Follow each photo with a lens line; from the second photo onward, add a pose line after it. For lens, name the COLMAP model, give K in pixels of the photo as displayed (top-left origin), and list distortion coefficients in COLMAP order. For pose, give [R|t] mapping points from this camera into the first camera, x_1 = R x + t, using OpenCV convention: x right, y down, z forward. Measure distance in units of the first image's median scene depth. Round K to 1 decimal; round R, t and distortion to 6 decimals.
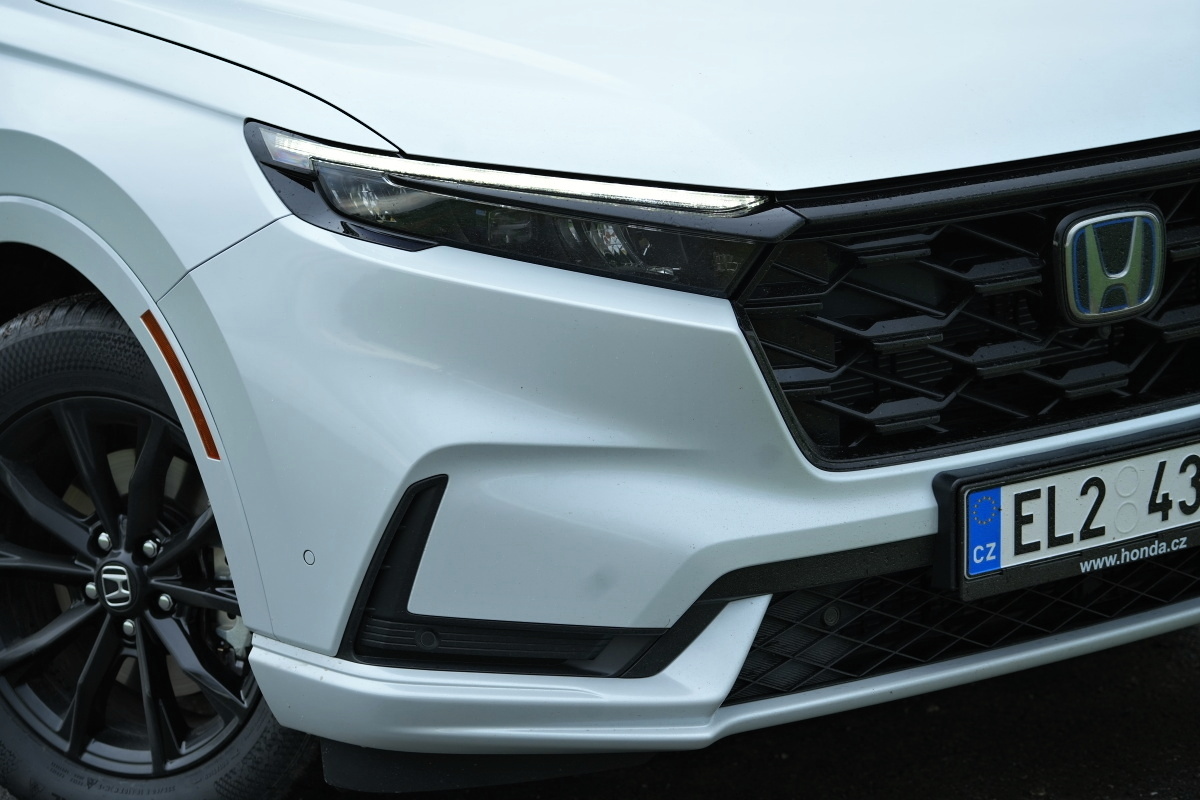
lens RADIAL K [[3785.6, 0, 600.0], [0, 3785.6, 400.0], [0, 0, 1]] dist [-0.040205, -0.693624]
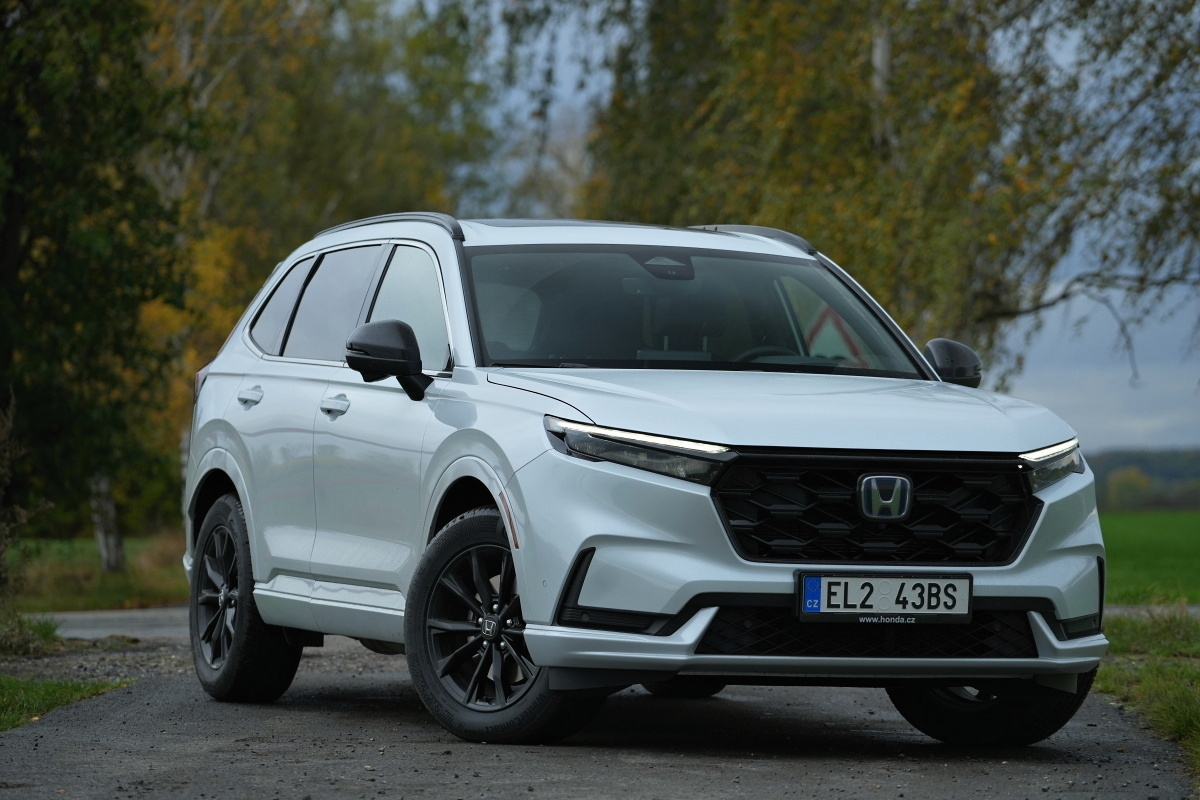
lens RADIAL K [[5484.4, 0, 600.0], [0, 5484.4, 400.0], [0, 0, 1]] dist [-0.026264, 1.347949]
pose [[0.964329, 0.060370, -0.257732, 0.868393], [-0.116831, 0.970750, -0.209750, 0.667189], [0.237530, 0.232380, 0.943175, -2.386827]]
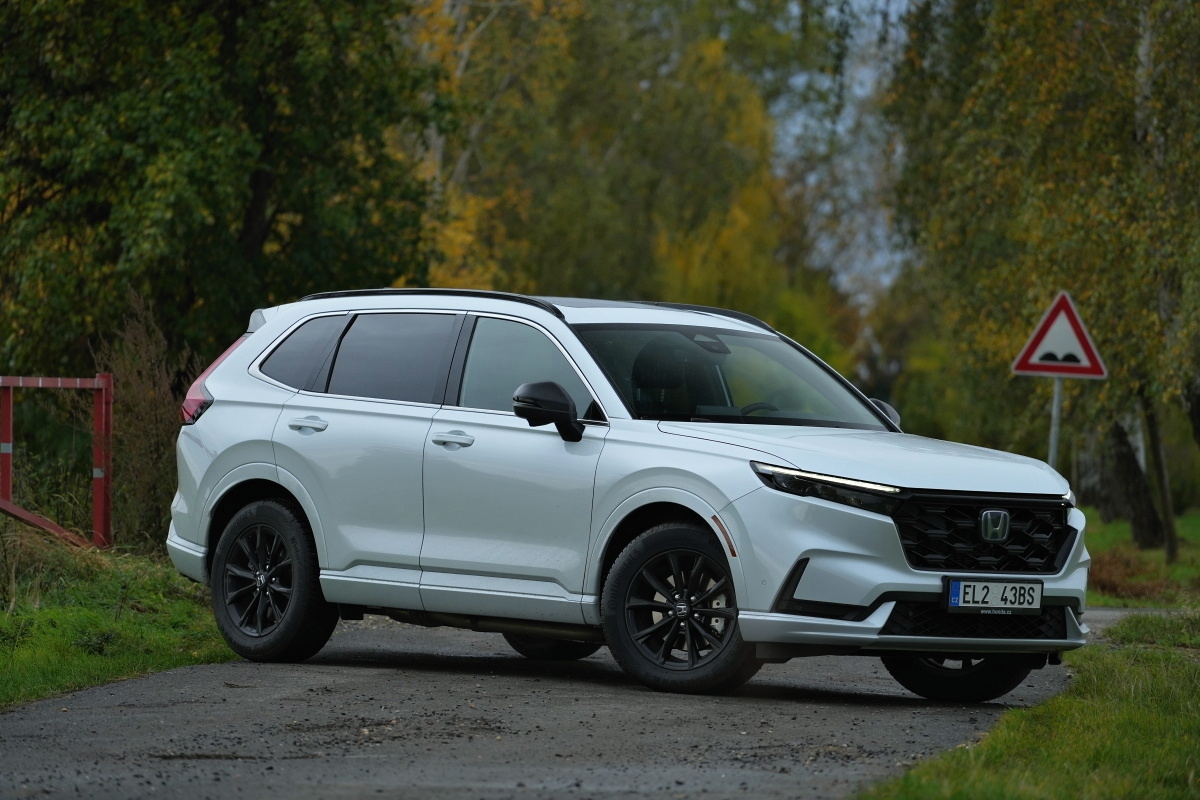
lens RADIAL K [[6996.5, 0, 600.0], [0, 6996.5, 400.0], [0, 0, 1]] dist [-0.117575, -2.285546]
pose [[0.990913, 0.090269, 0.099713, -0.874194], [-0.065861, 0.972025, -0.225454, 1.324956], [-0.117275, 0.216839, 0.969138, -5.202385]]
